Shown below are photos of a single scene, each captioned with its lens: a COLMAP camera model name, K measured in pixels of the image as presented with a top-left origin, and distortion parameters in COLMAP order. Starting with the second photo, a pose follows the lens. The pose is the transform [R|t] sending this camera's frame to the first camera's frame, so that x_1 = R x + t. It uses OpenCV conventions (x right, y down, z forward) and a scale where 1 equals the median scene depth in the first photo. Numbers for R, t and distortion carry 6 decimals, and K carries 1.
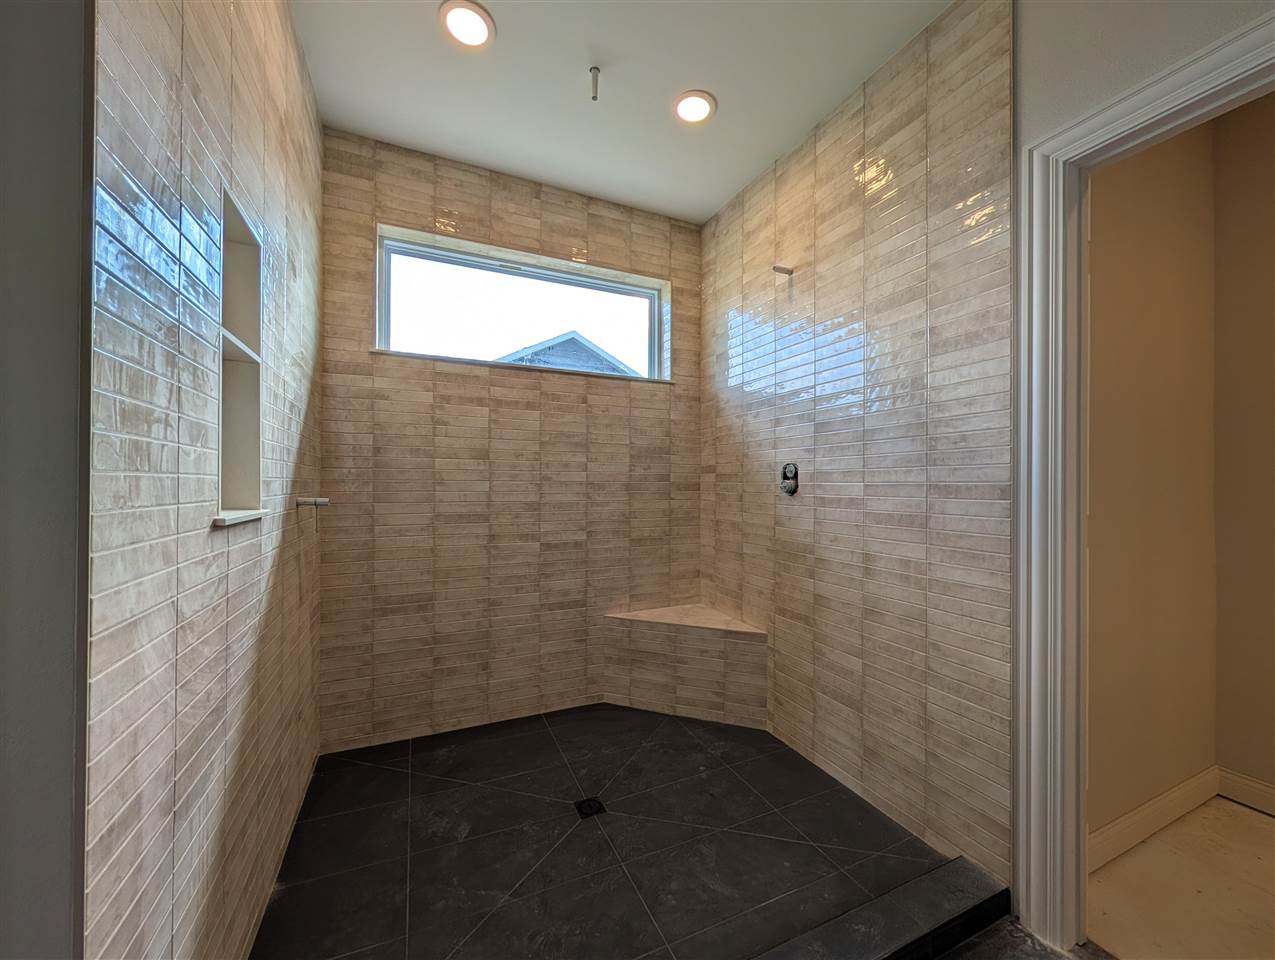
lens RADIAL K [[490.3, 0, 636.5], [0, 490.3, 484.0], [0, 0, 1]] dist [-0.001953, 0.000455]
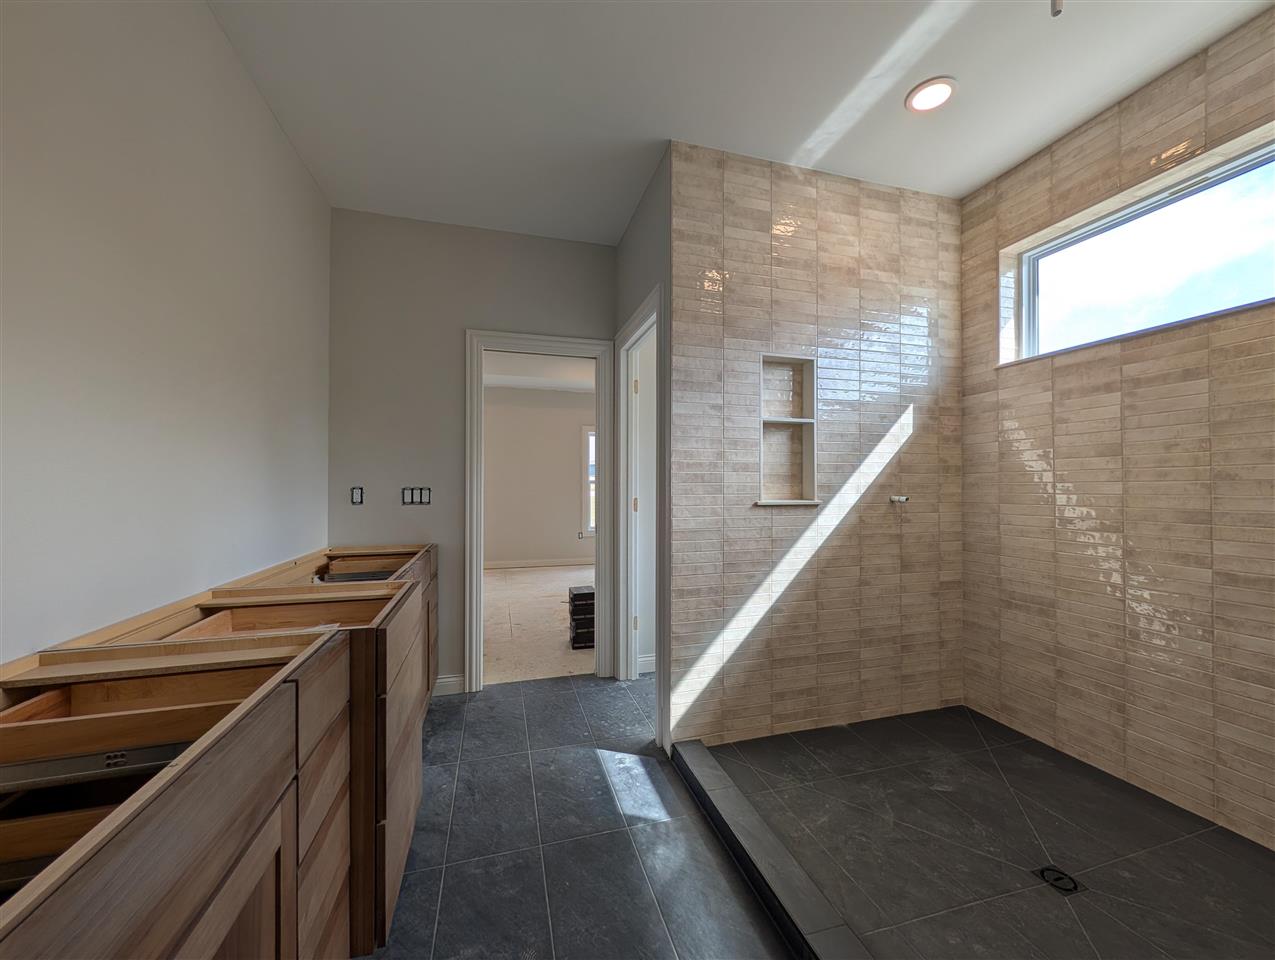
lens RADIAL K [[490.3, 0, 637.8], [0, 490.3, 485.3], [0, 0, 1]] dist [-0.001953, 0.000455]
pose [[-0.149052, -0.010357, -0.988775, 0.648399], [0.001314, 0.999942, -0.010672, 0.007820], [0.988828, -0.002890, -0.149030, 0.337449]]
